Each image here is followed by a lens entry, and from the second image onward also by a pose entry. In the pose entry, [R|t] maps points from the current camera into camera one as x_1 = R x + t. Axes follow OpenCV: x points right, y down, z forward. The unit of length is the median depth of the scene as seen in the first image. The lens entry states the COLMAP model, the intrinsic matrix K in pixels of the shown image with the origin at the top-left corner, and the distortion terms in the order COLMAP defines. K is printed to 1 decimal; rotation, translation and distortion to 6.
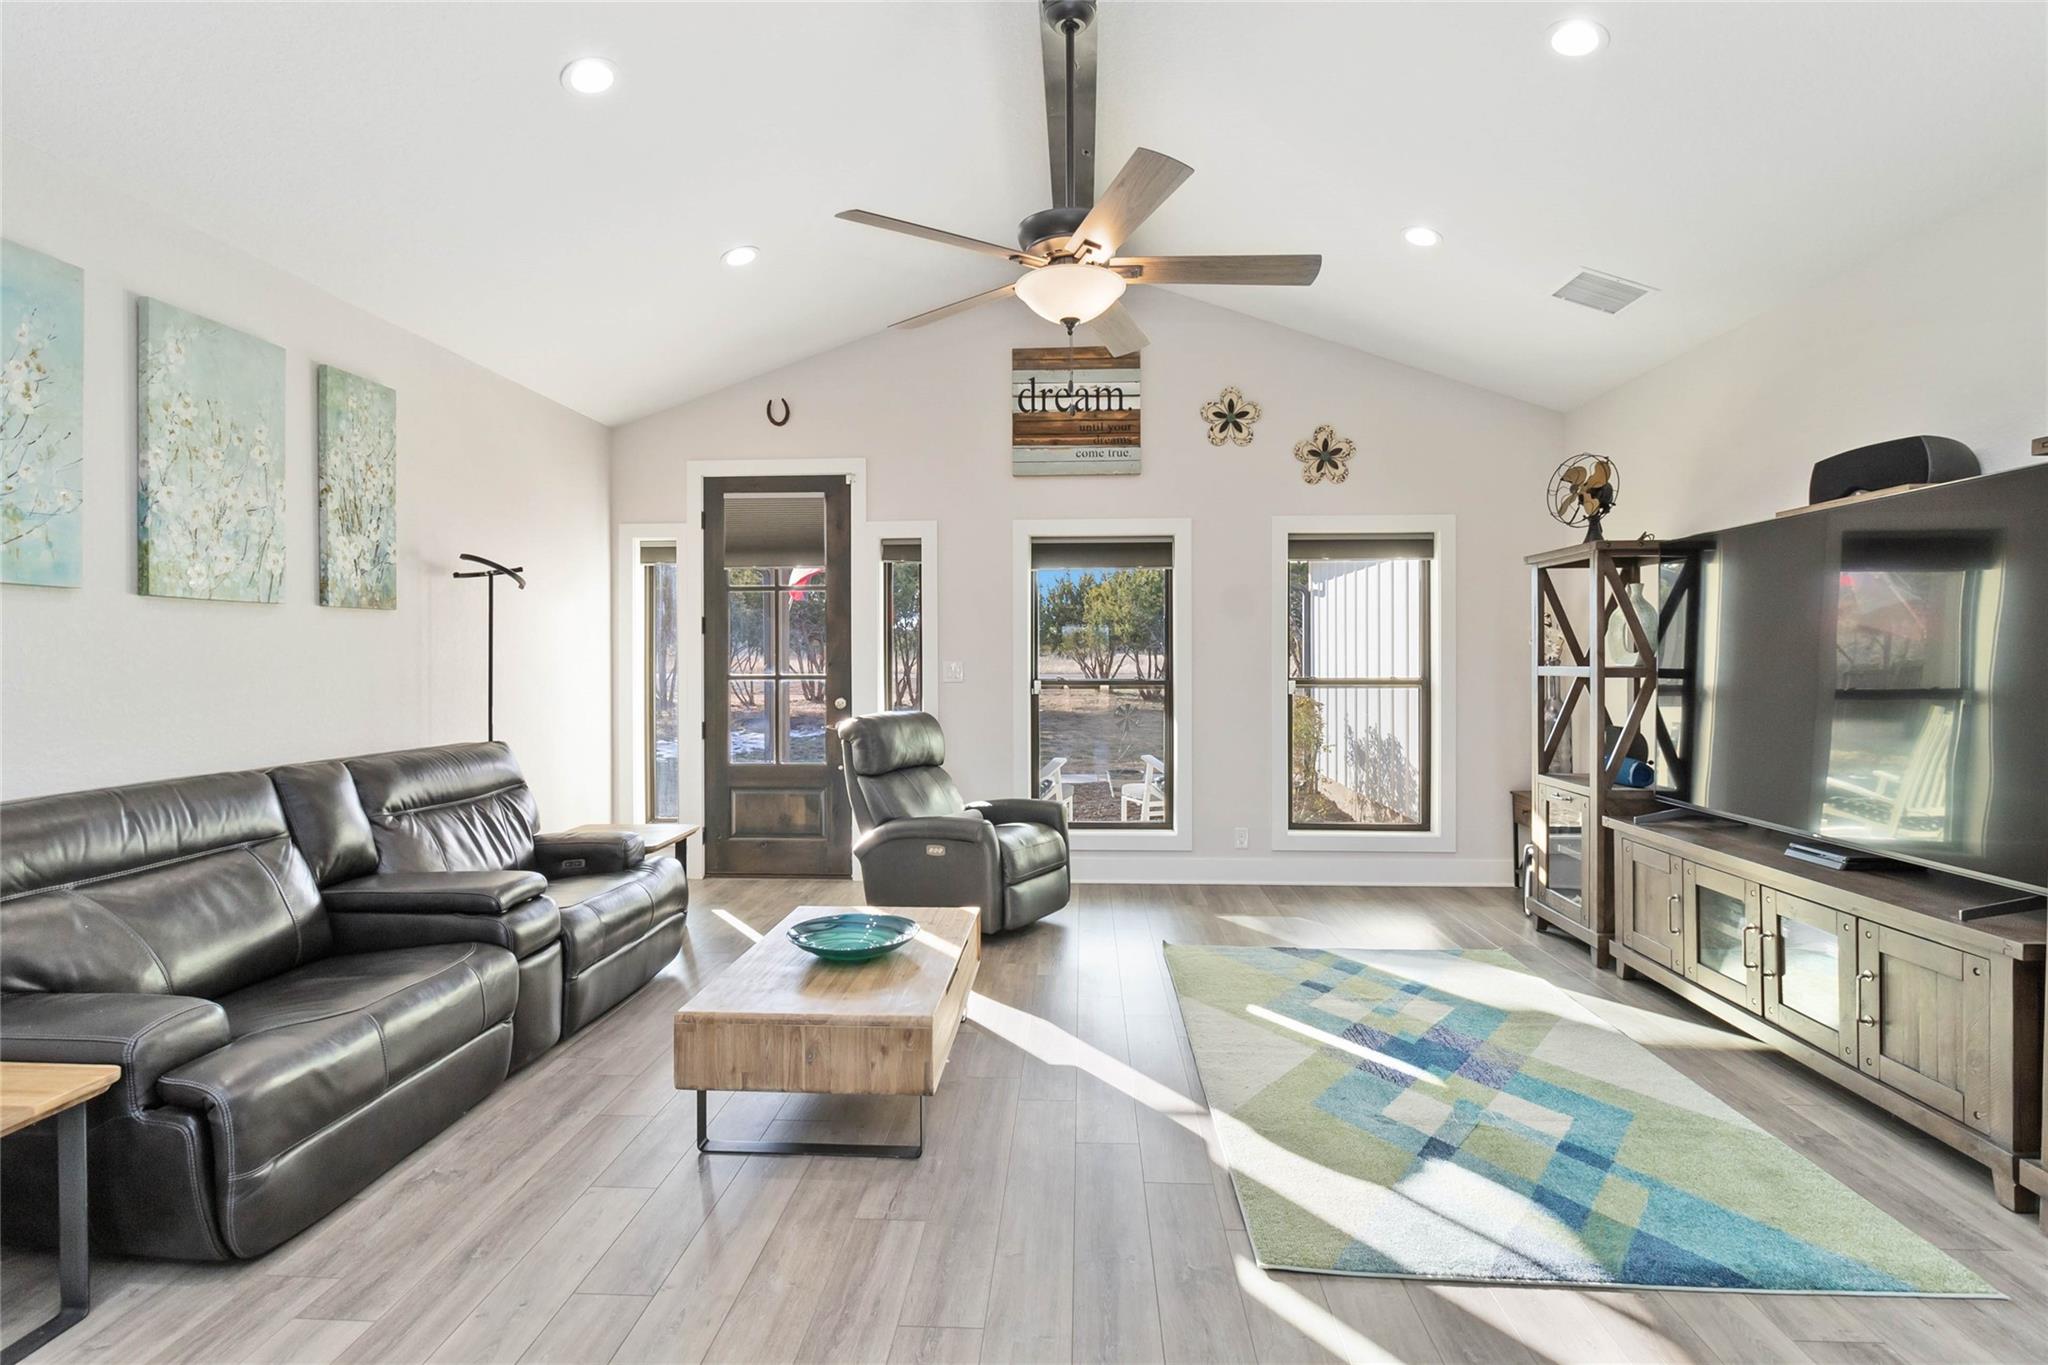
lens RADIAL K [[1015.4, 0, 970.6], [0, 1015.4, 660.1], [0, 0, 1]] dist [0.001392, 0.001298]
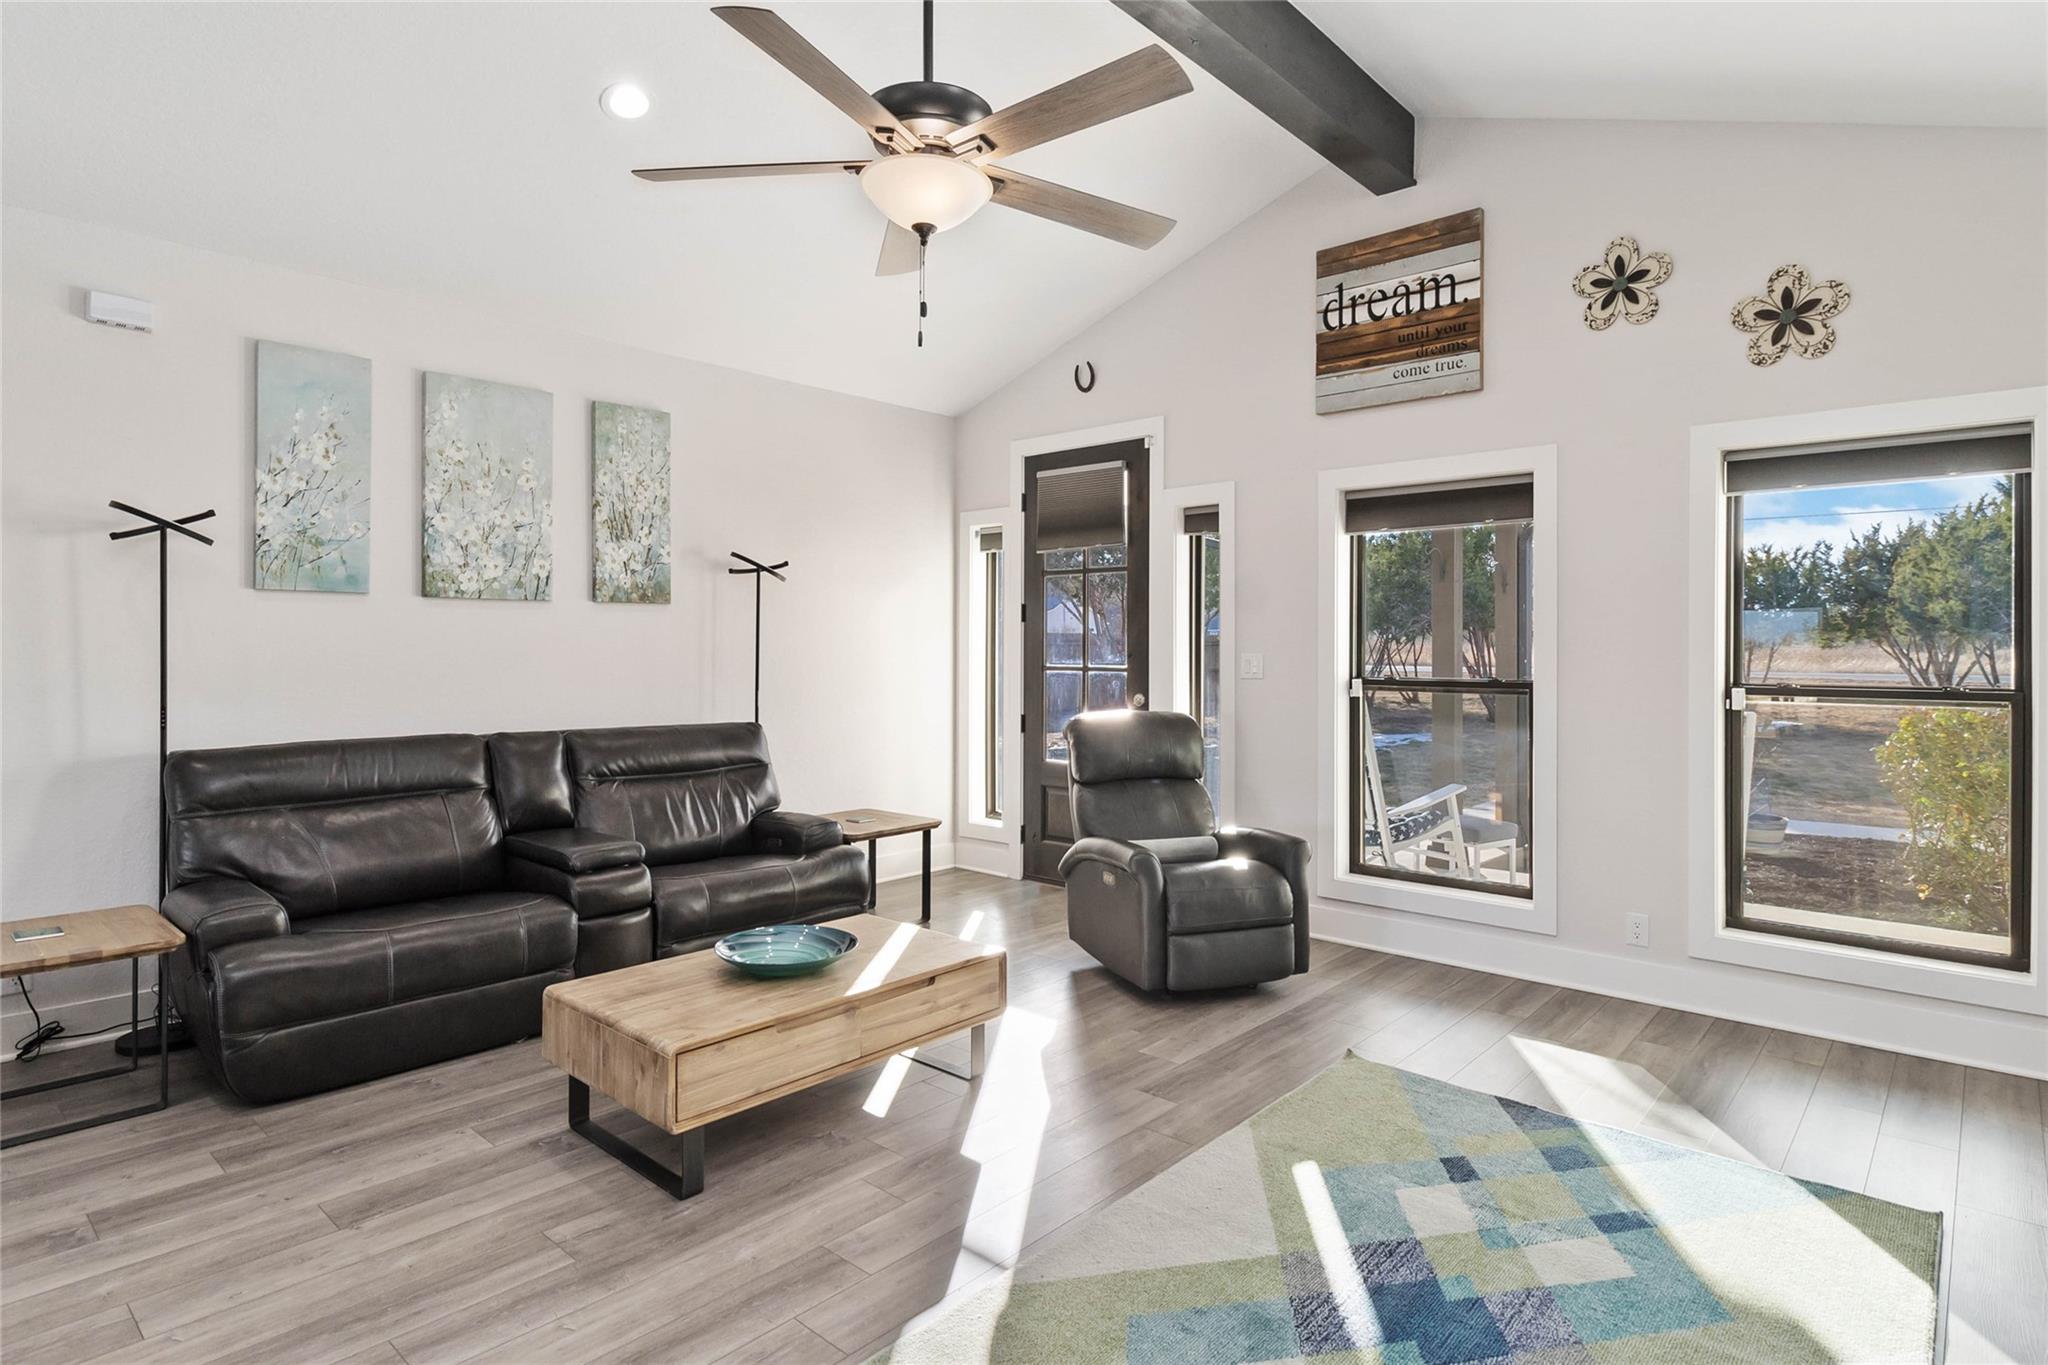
lens RADIAL K [[1077.5, 0, 1045.2], [0, 1077.5, 656.2], [0, 0, 1]] dist [0.001782, -0.001572]
pose [[0.789000, 0.009693, -0.614316, 0.495800], [-0.006113, 0.999950, 0.007926, -0.001937], [0.614363, -0.002499, 0.789020, 0.279814]]
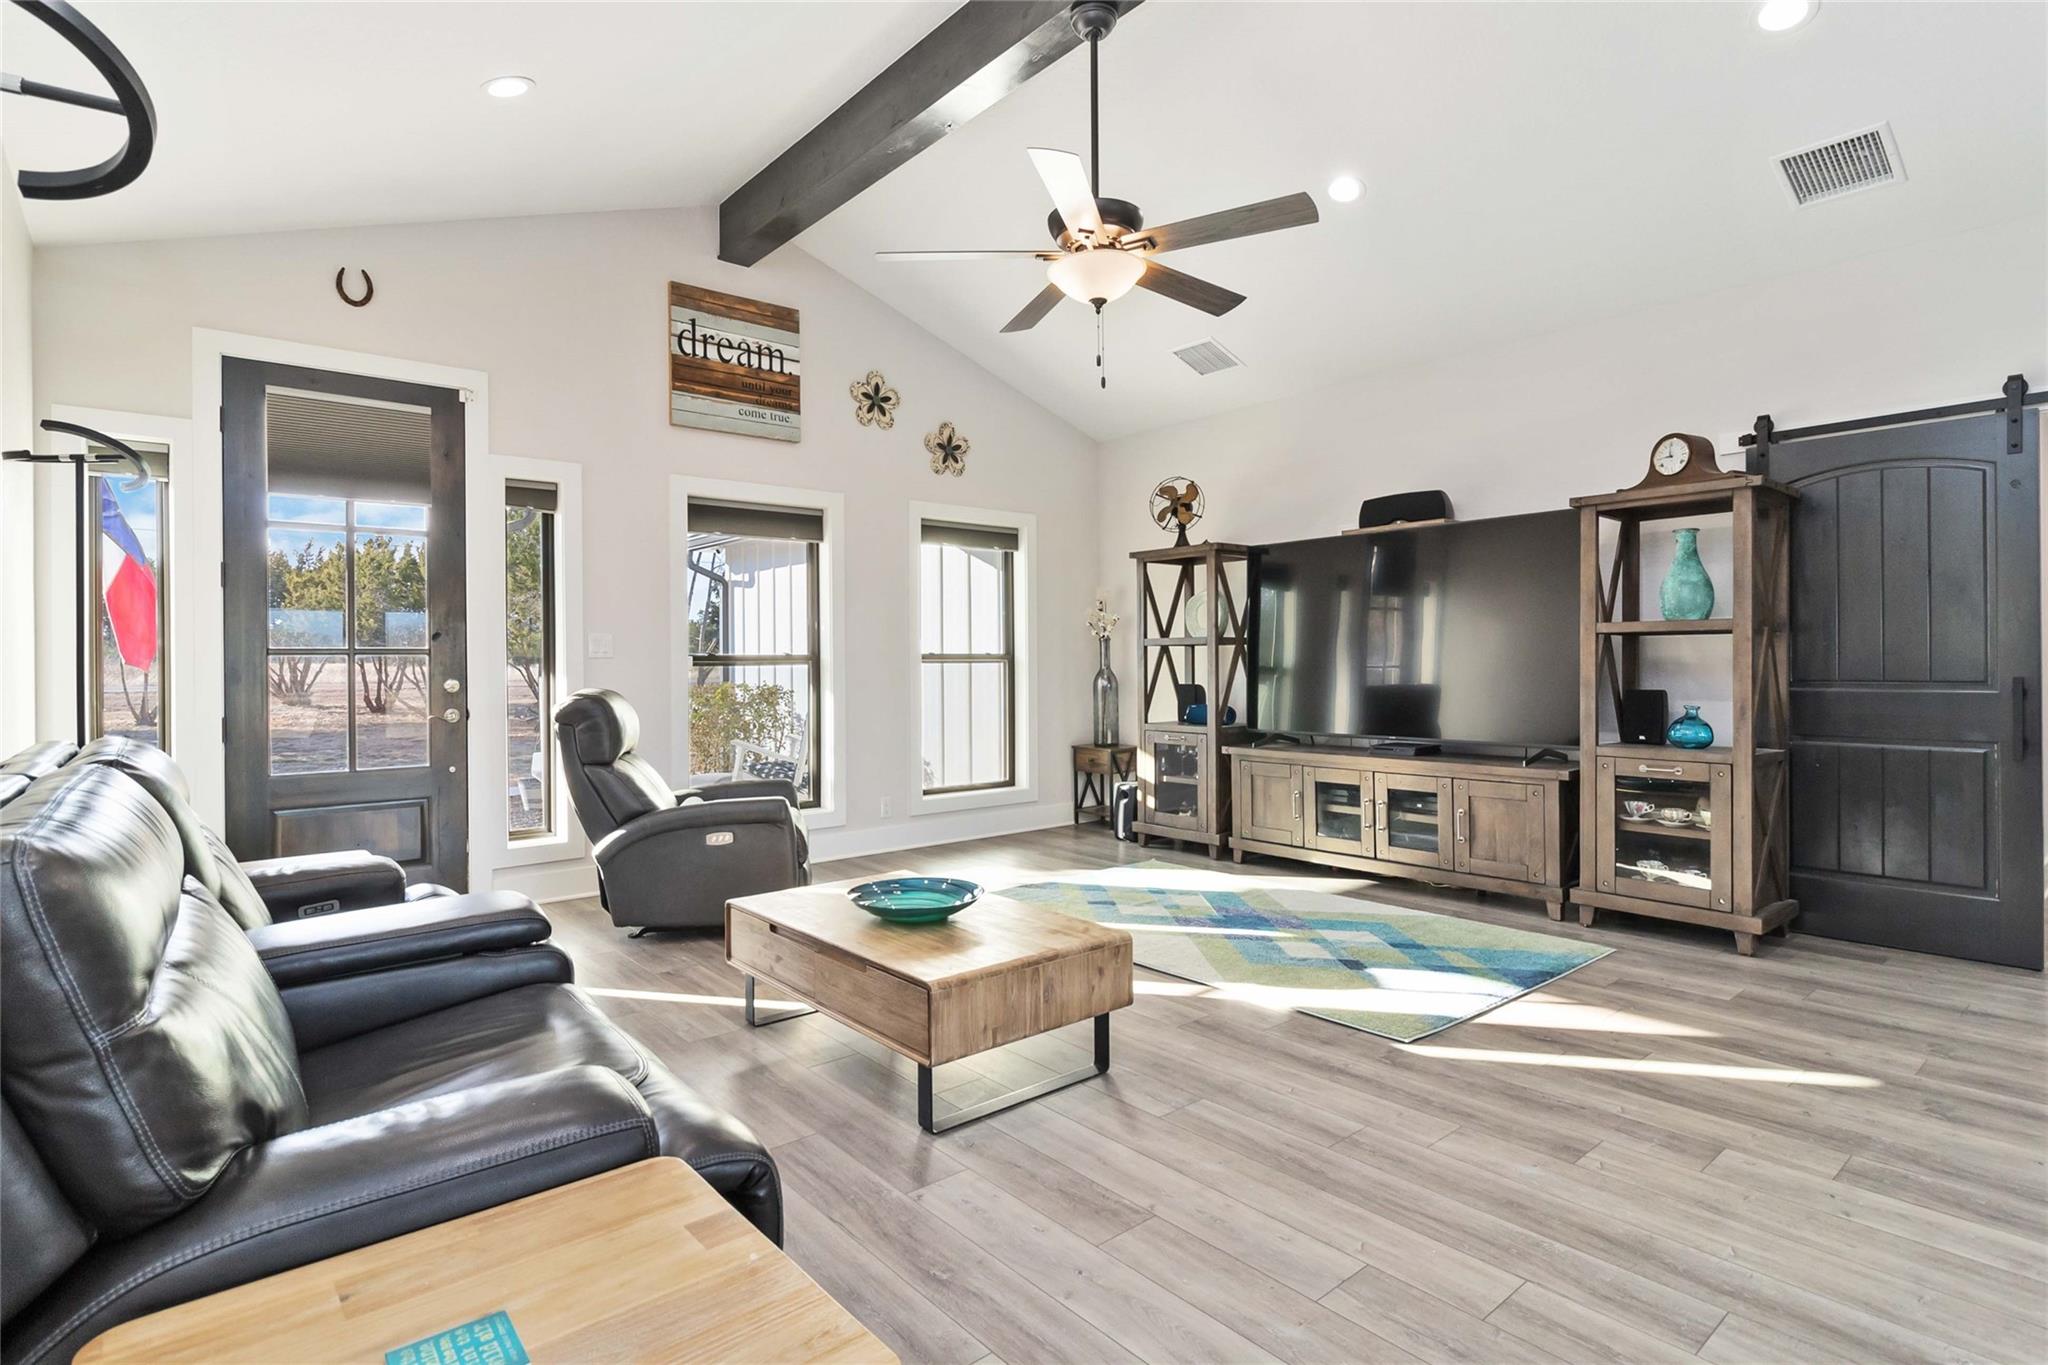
lens RADIAL K [[1077.5, 0, 1026.9], [0, 1077.5, 659.3], [0, 0, 1]] dist [0.001782, -0.001572]
pose [[0.707534, -0.001217, 0.706679, -0.516045], [0.007176, 0.999959, -0.005463, 0.039246], [-0.706643, 0.008936, 0.707513, 0.152041]]
